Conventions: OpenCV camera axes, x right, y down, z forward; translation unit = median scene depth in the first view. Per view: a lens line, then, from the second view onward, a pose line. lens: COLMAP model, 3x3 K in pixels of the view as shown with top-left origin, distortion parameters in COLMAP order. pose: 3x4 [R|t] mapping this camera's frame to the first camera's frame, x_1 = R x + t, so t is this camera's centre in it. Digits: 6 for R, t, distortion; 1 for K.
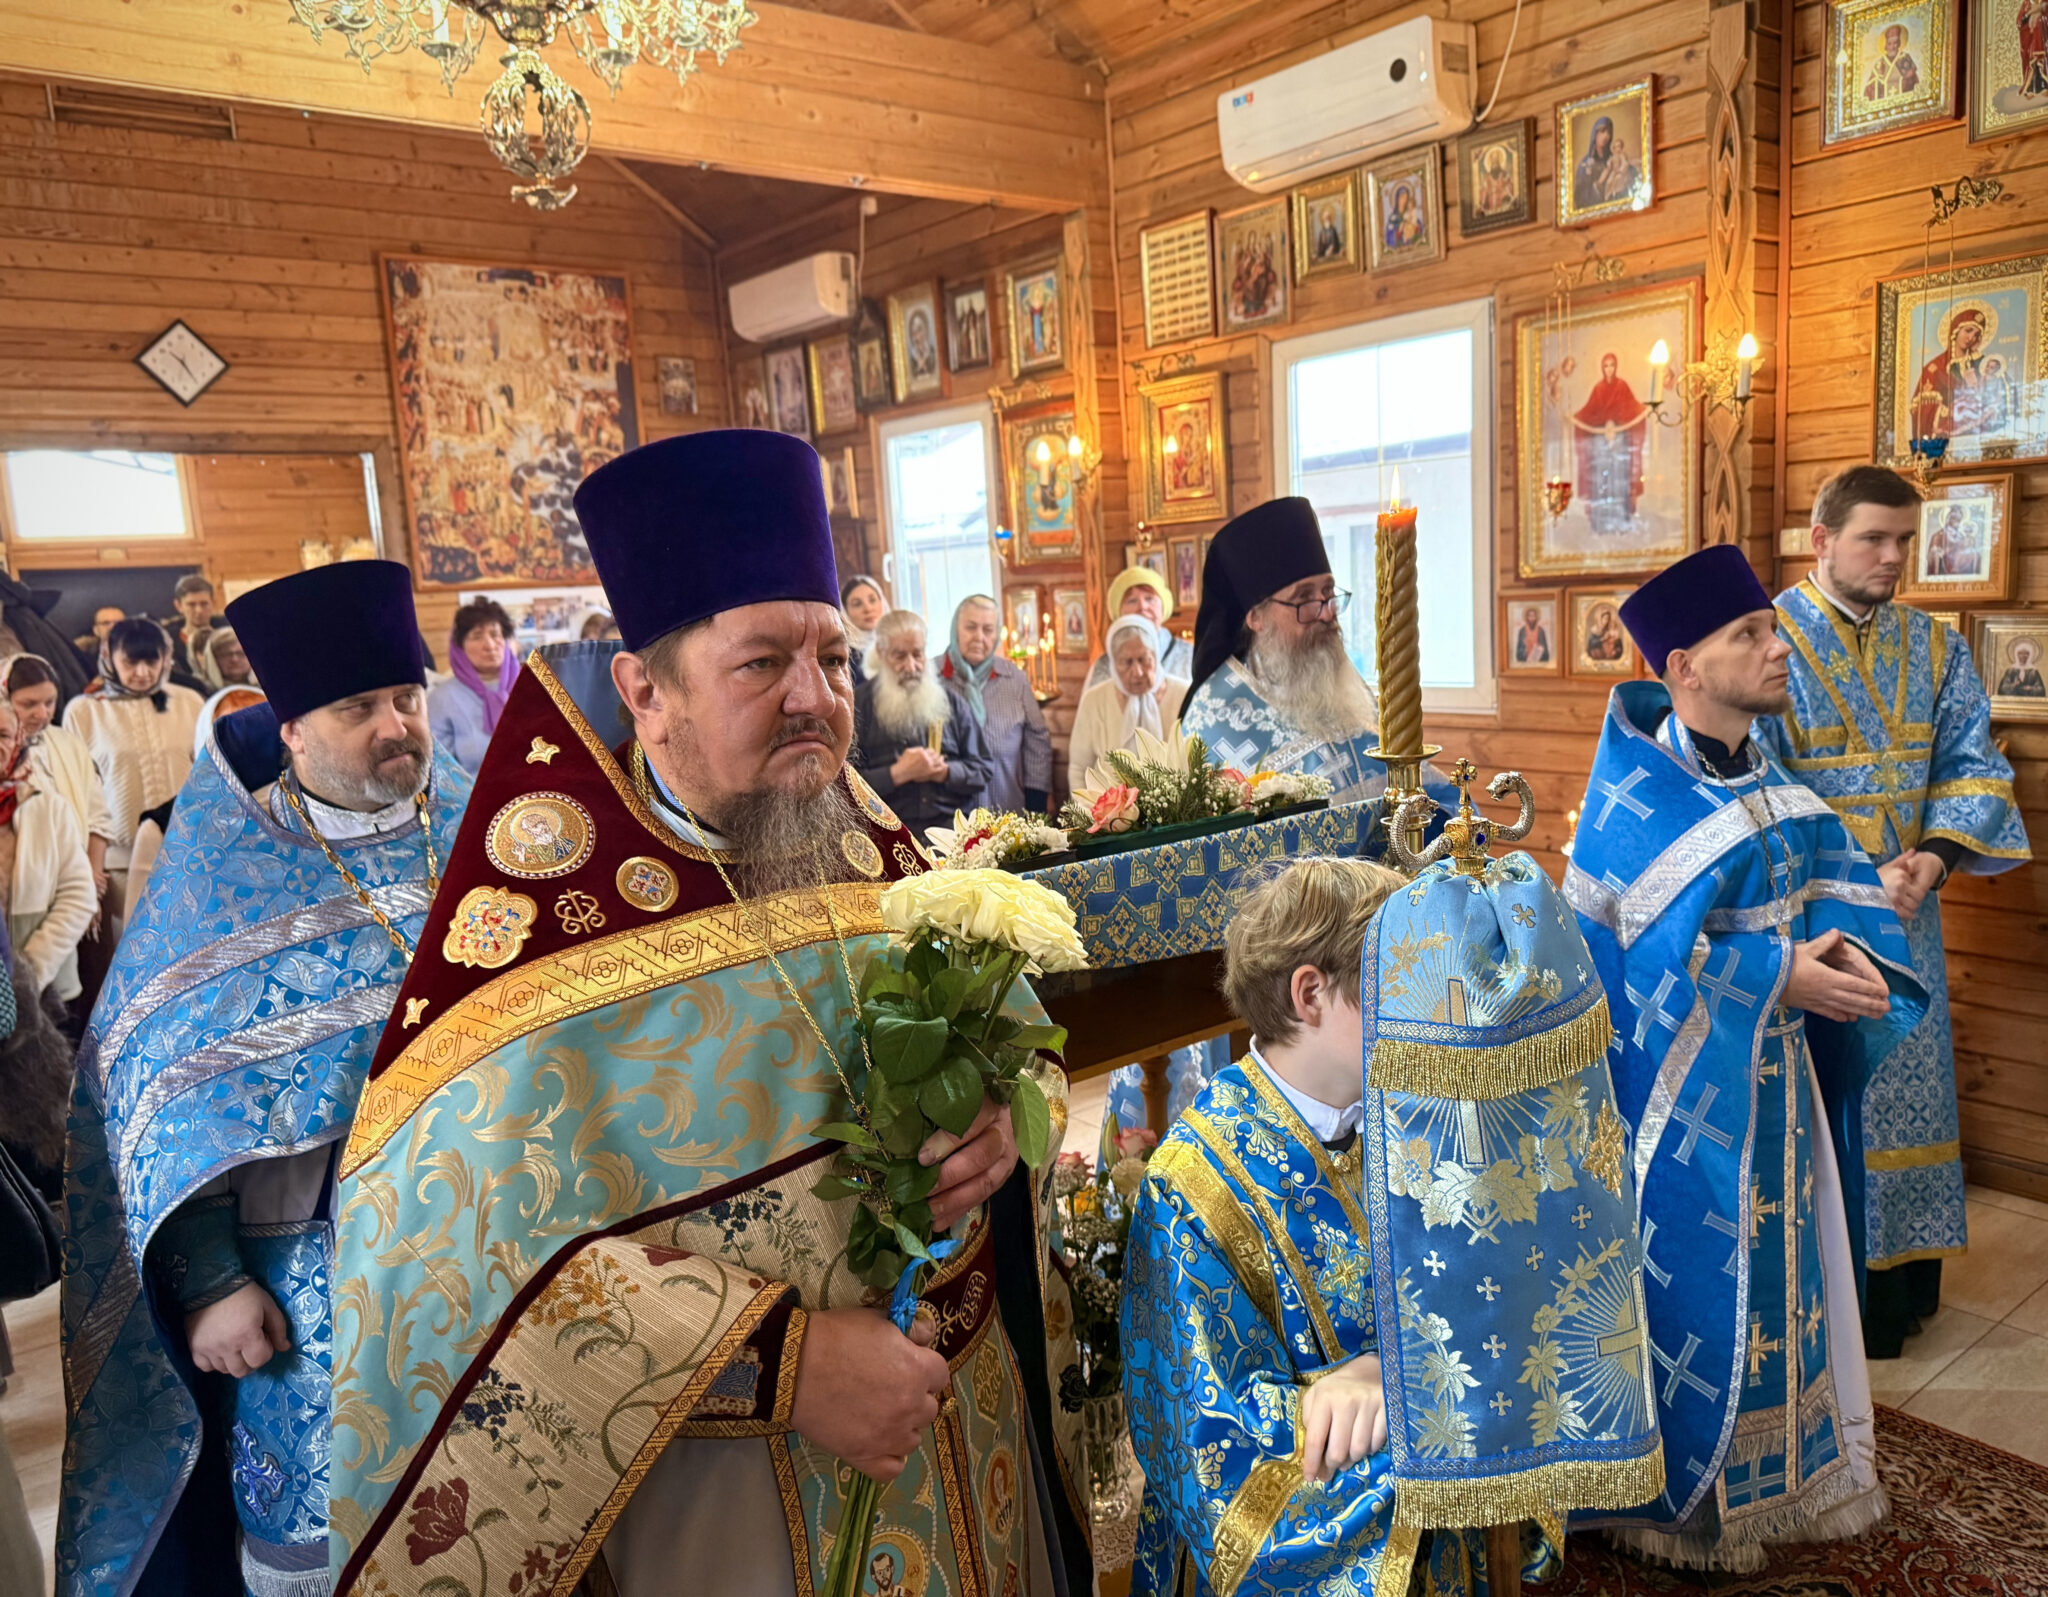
lens RADIAL K [[1519.8, 0, 1054.6], [0, 1519.8, 808.1], [0, 0, 1]] dist [0.009837, -0.028074]
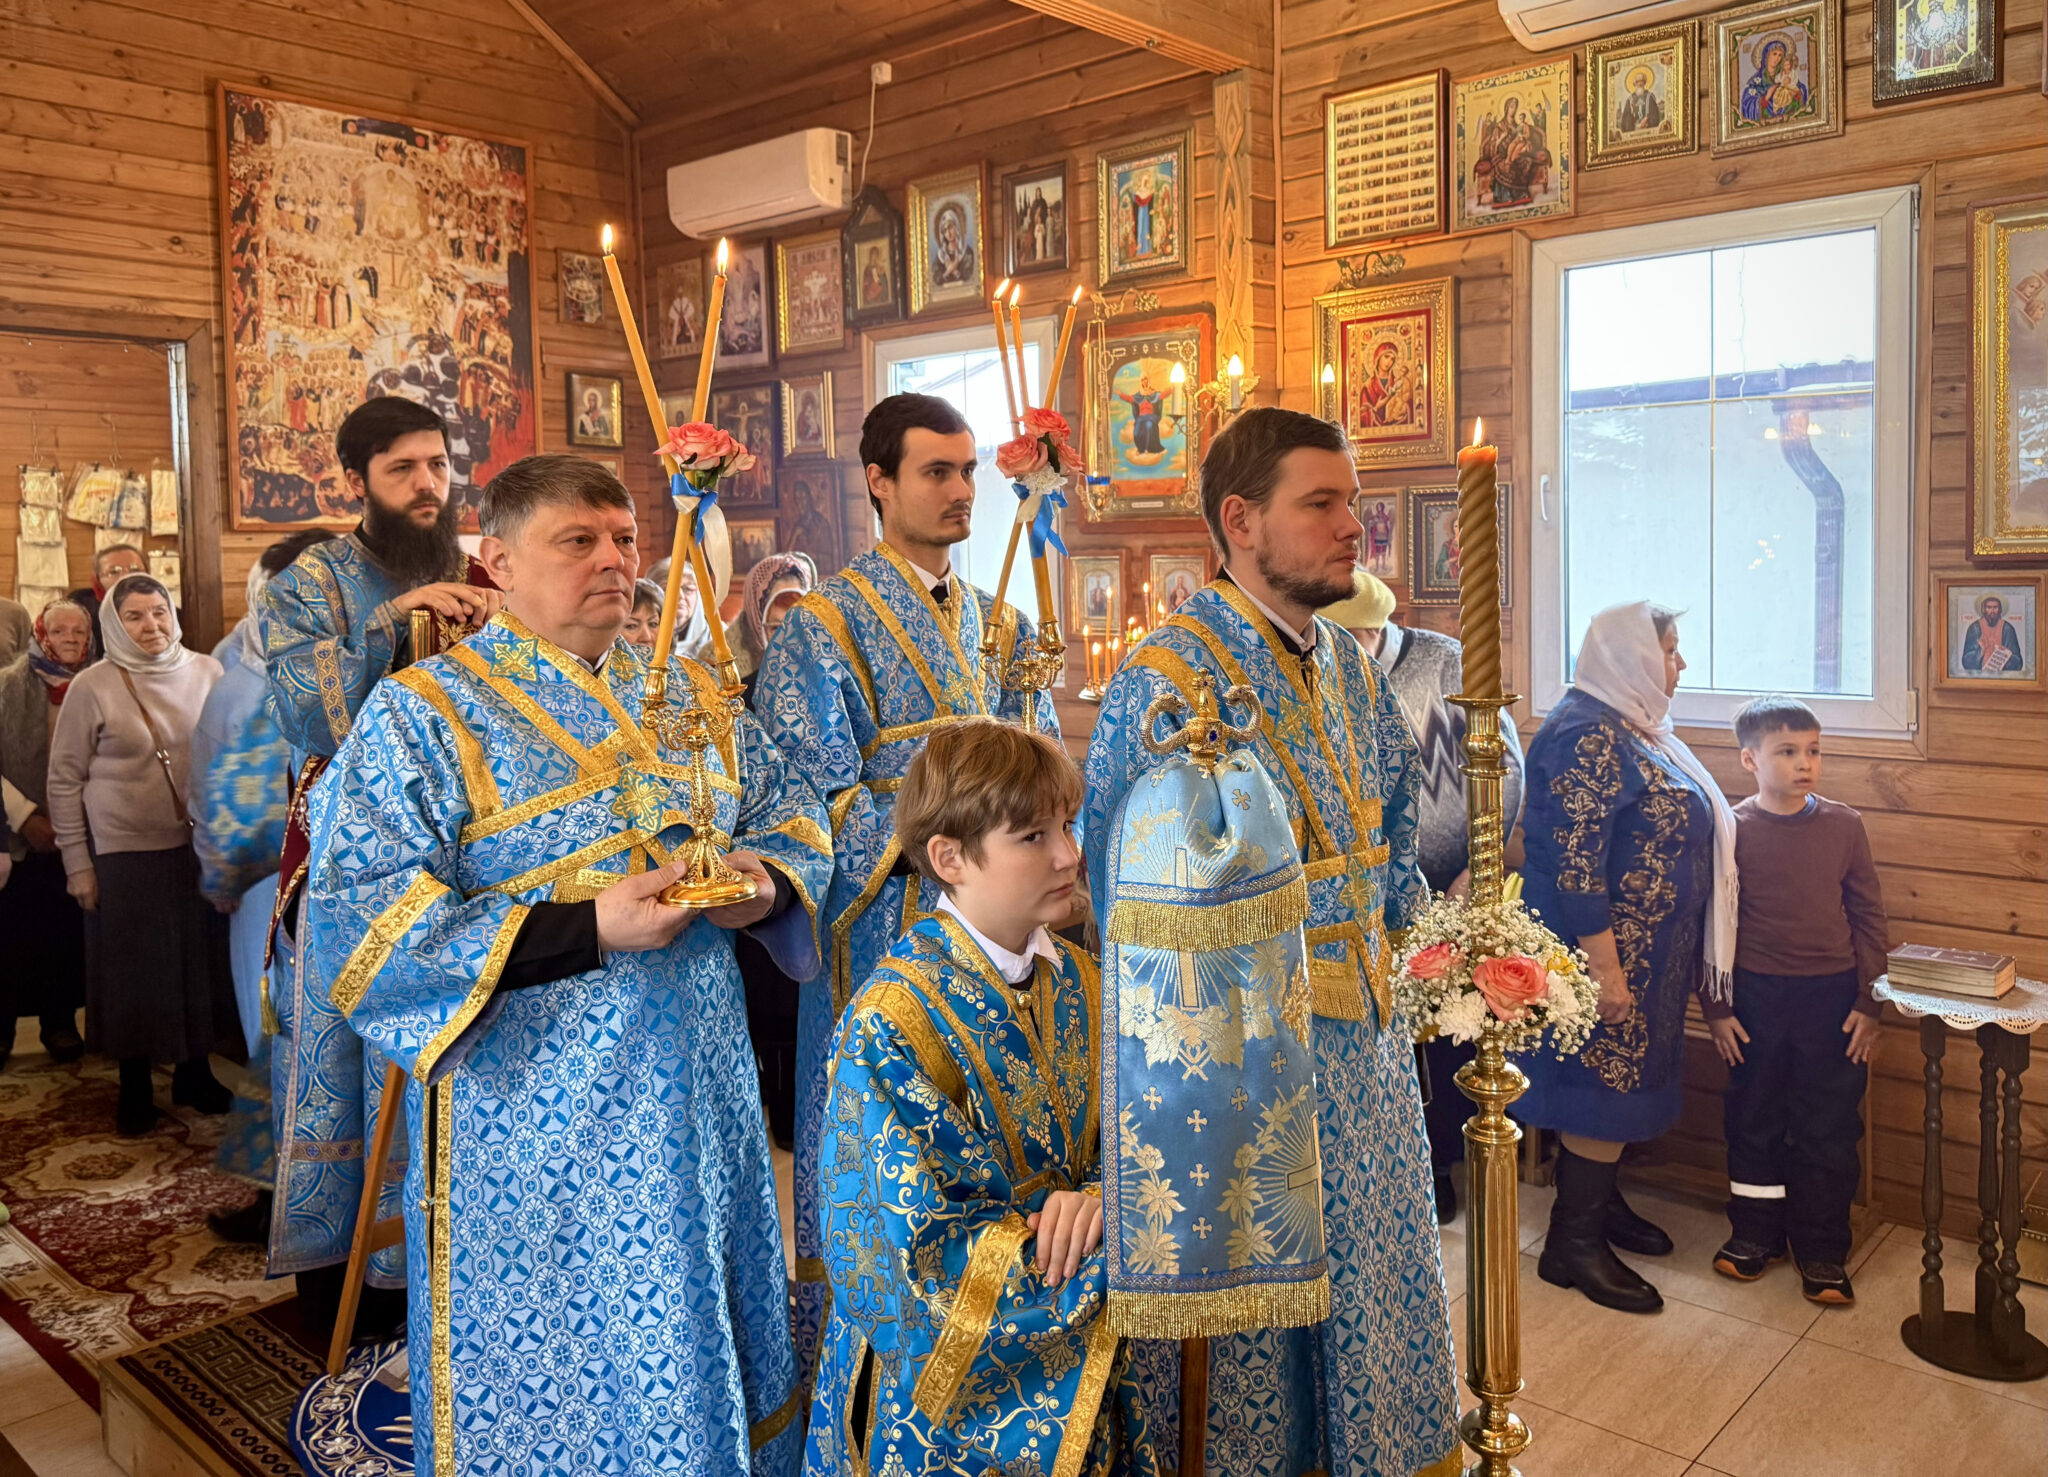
lens RADIAL K [[1557.4, 0, 999.4], [0, 1557.4, 609.6], [0, 0, 1]] dist [0.001018, -0.036004]
pose [[0.987362, 0.029512, 0.155708, -0.178085], [-0.010431, 0.992480, -0.121960, -0.019405], [-0.158136, 0.118795, 0.980245, 0.226663]]
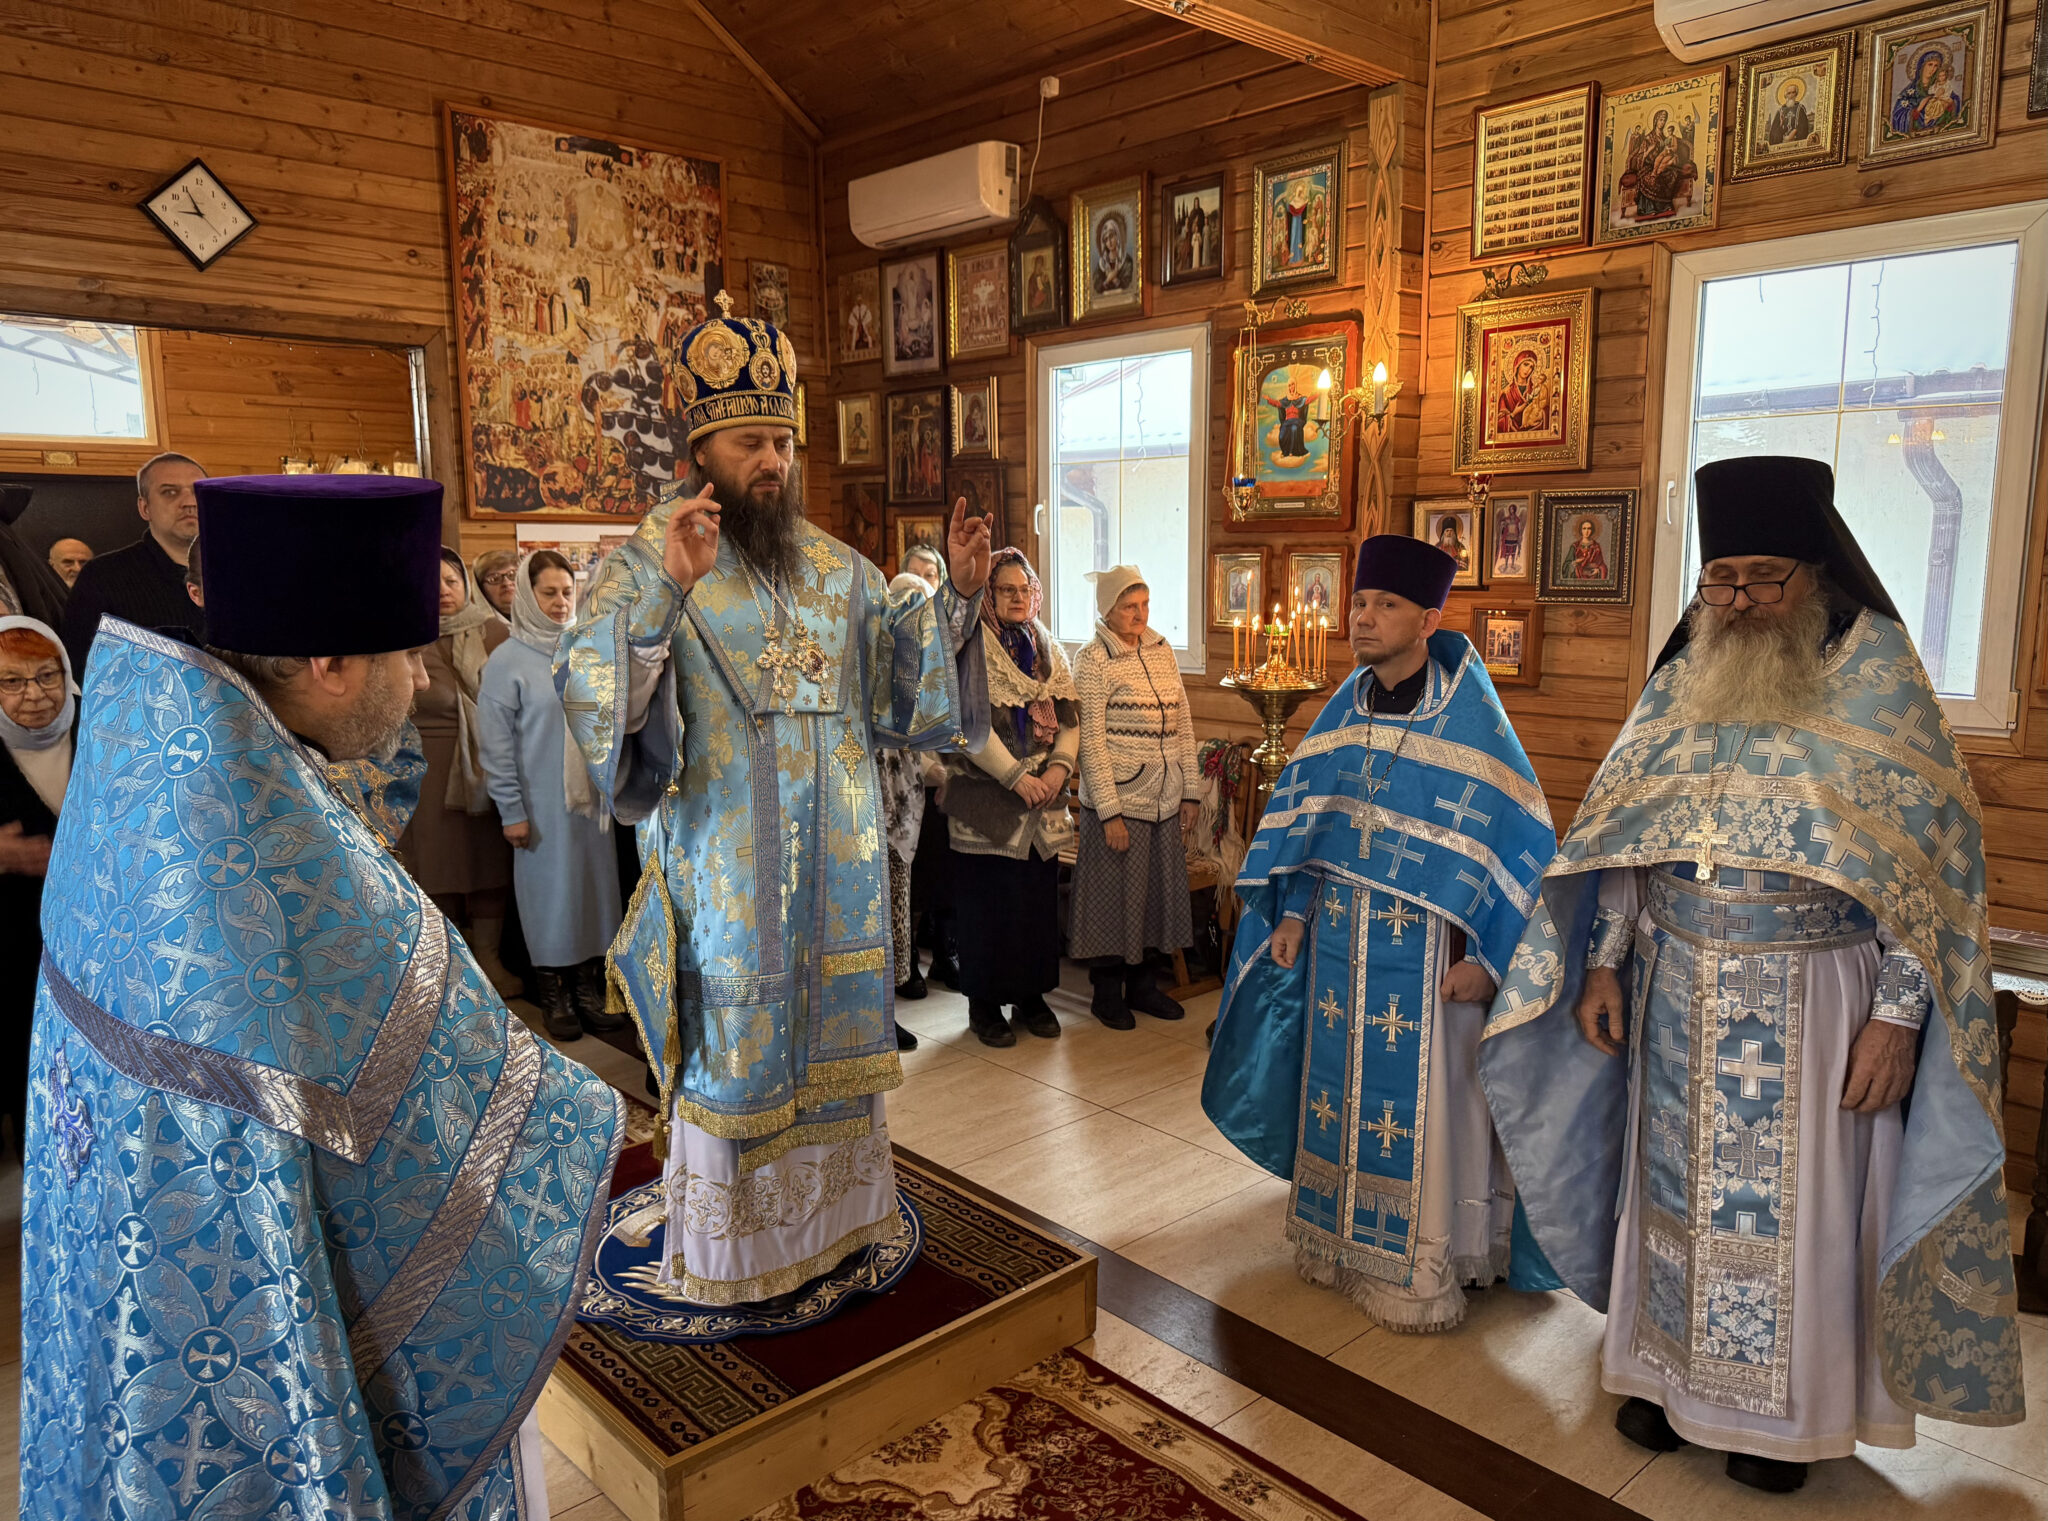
lens RADIAL K [[1457.4, 0, 1015.0], [0, 1457.4, 754.4], [0, 0, 1]] dist [0.015062, -0.023997]
pose [[0.996662, 0.038404, 0.072047, -0.184032], [-0.037463, 0.999195, -0.014368, -0.016251], [-0.072541, 0.011621, 0.997298, 0.202155]]
